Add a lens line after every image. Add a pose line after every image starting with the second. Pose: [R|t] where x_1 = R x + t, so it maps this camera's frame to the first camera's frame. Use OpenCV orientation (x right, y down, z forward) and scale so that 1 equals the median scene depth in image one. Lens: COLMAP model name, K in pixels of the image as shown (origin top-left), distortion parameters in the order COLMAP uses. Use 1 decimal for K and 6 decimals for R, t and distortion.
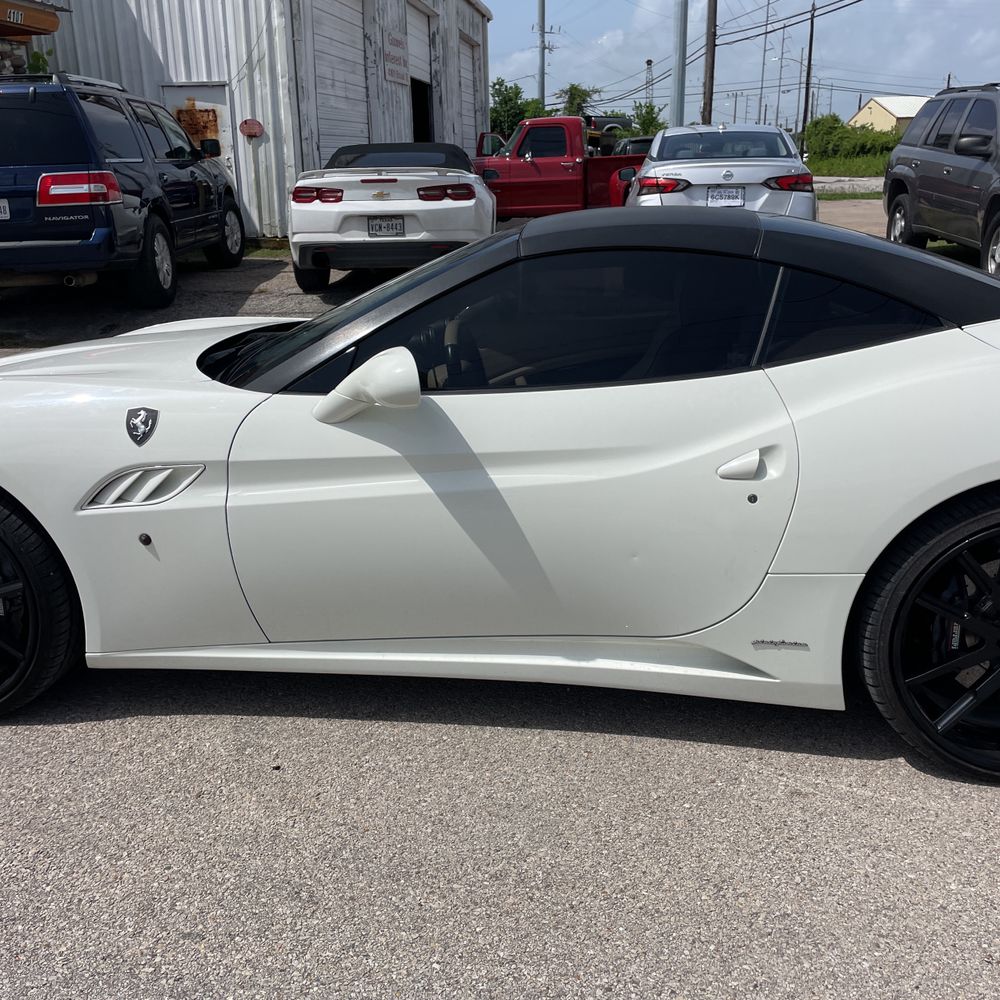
lens RADIAL K [[1014.8, 0, 485.6], [0, 1014.8, 497.0], [0, 0, 1]] dist [0.087791, -0.121592]
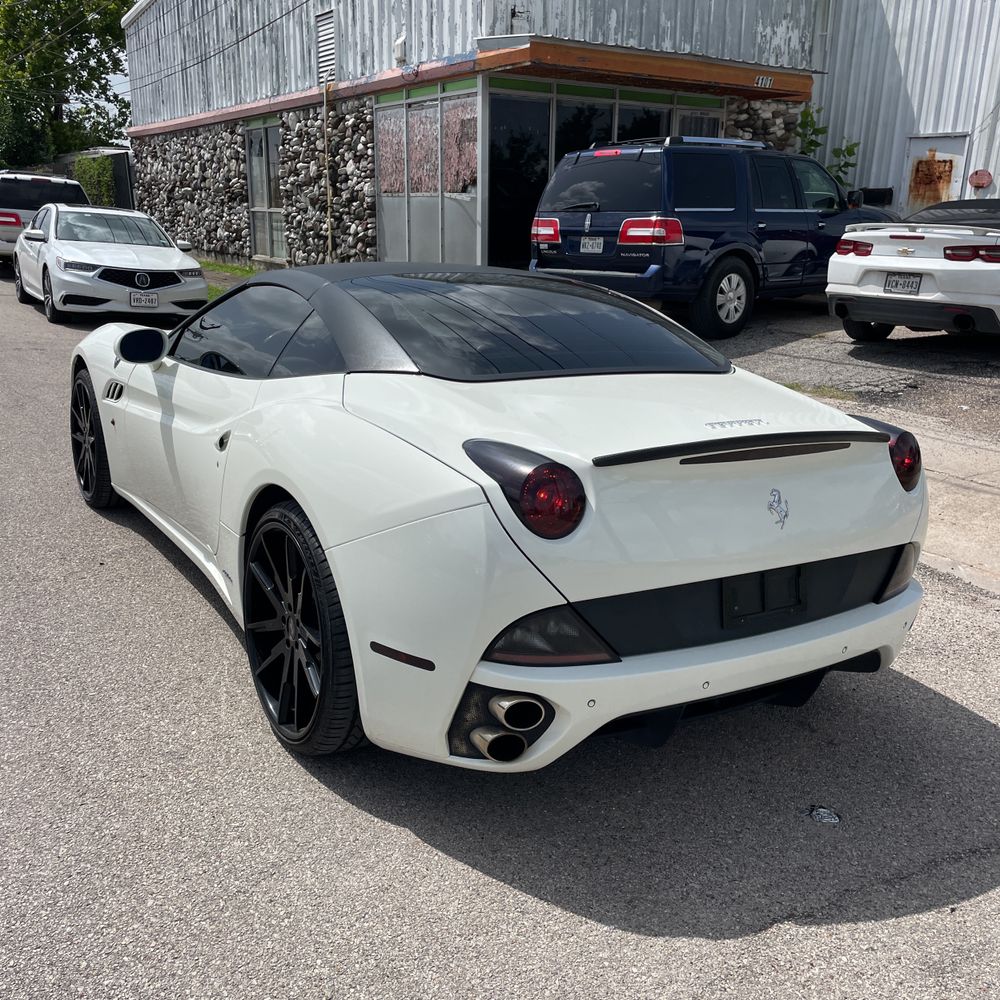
lens RADIAL K [[1017.2, 0, 502.0], [0, 1017.2, 502.1], [0, 0, 1]] dist [0.089997, -0.126530]
pose [[0.650646, 0.245049, -0.718756, 0.410381], [-0.268226, 0.959654, 0.084371, -0.045675], [0.710432, 0.137893, 0.690124, 0.080713]]
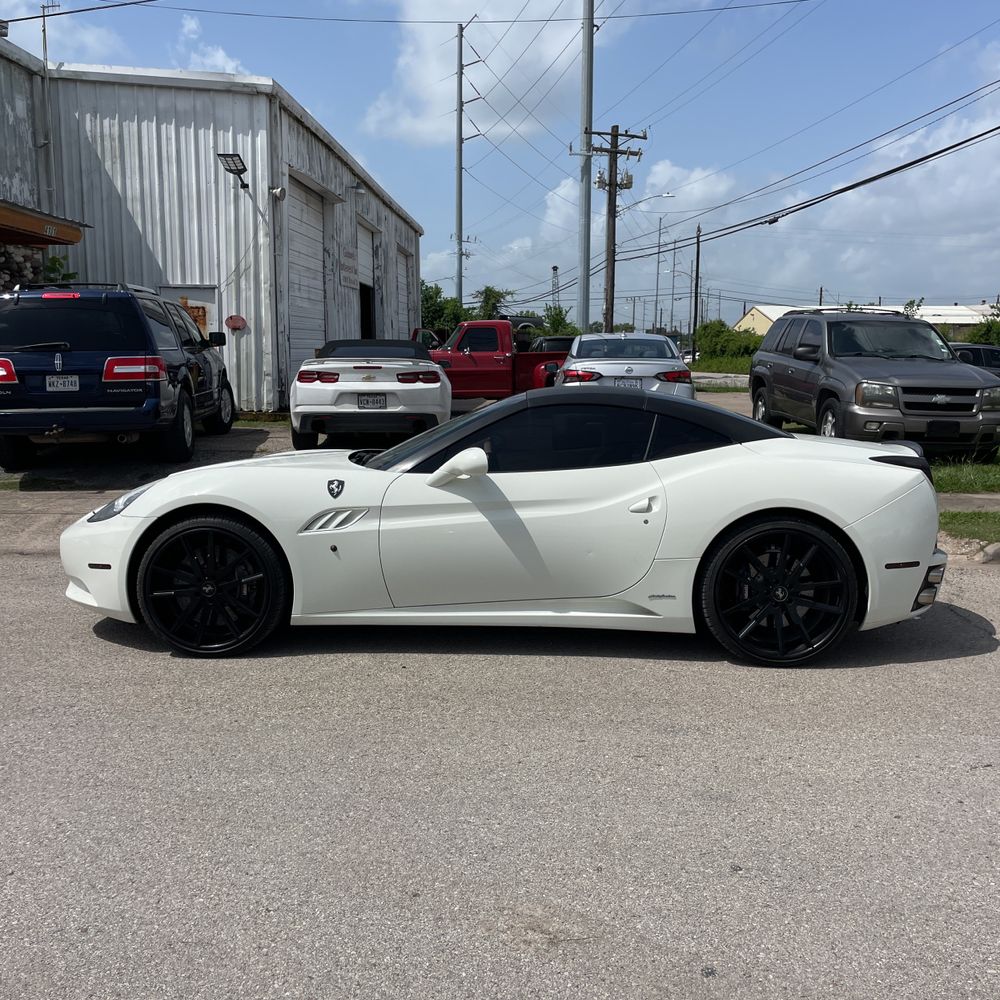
lens RADIAL K [[1017.2, 0, 502.0], [0, 1017.2, 502.1], [0, 0, 1]] dist [0.089997, -0.126530]
pose [[0.994909, 0.009097, 0.100363, -0.062202], [0.008098, 0.985480, -0.169597, 0.081938], [-0.100449, 0.169546, 0.980390, -0.263683]]
